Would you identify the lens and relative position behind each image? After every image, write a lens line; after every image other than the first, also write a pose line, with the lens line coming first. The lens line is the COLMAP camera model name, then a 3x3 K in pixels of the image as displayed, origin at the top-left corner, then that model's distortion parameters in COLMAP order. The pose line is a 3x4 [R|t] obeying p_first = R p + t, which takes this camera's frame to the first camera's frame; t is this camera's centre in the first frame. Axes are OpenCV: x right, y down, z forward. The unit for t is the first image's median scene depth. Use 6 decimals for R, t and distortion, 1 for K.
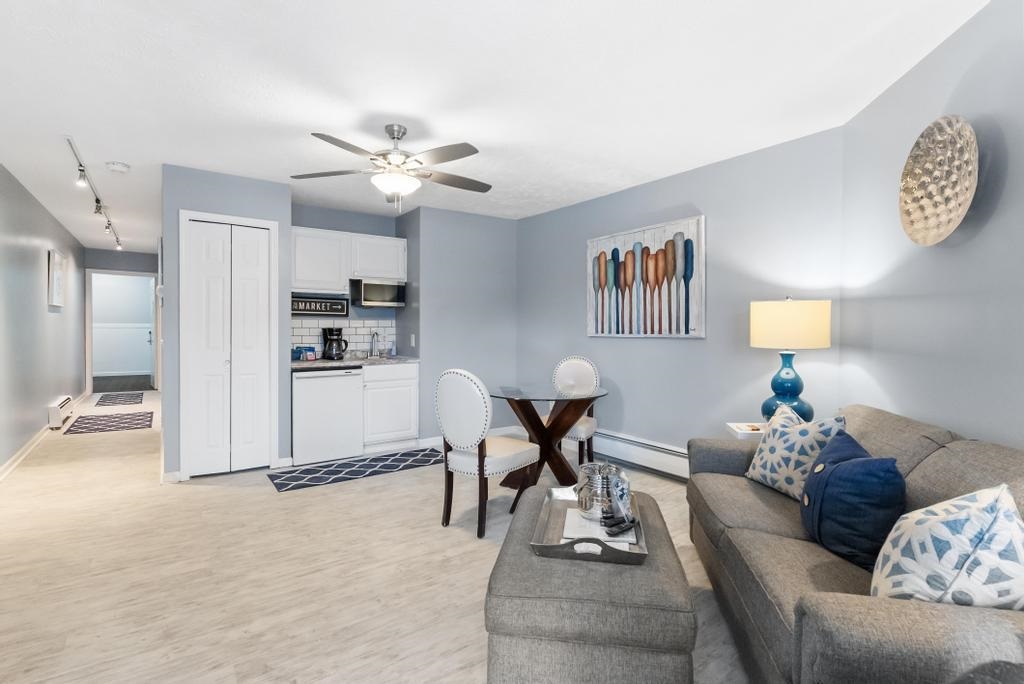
lens RADIAL K [[498.7, 0, 513.0], [0, 498.7, 328.0], [0, 0, 1]] dist [0.006633, -0.000046]
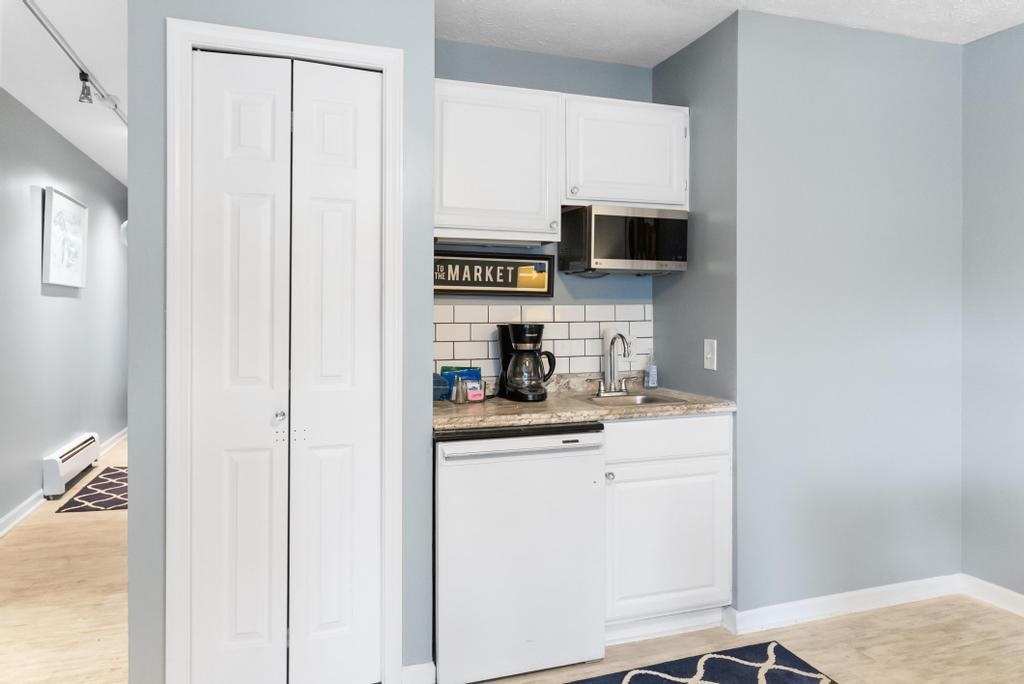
lens RADIAL K [[668.2, 0, 512.7], [0, 668.2, 284.0], [0, 0, 1]] dist [0.002941, 0.000843]
pose [[0.959922, -0.016889, -0.279758, -0.209064], [0.003235, 0.998784, -0.049197, -0.005851], [0.280248, 0.046320, 0.958809, 0.452297]]
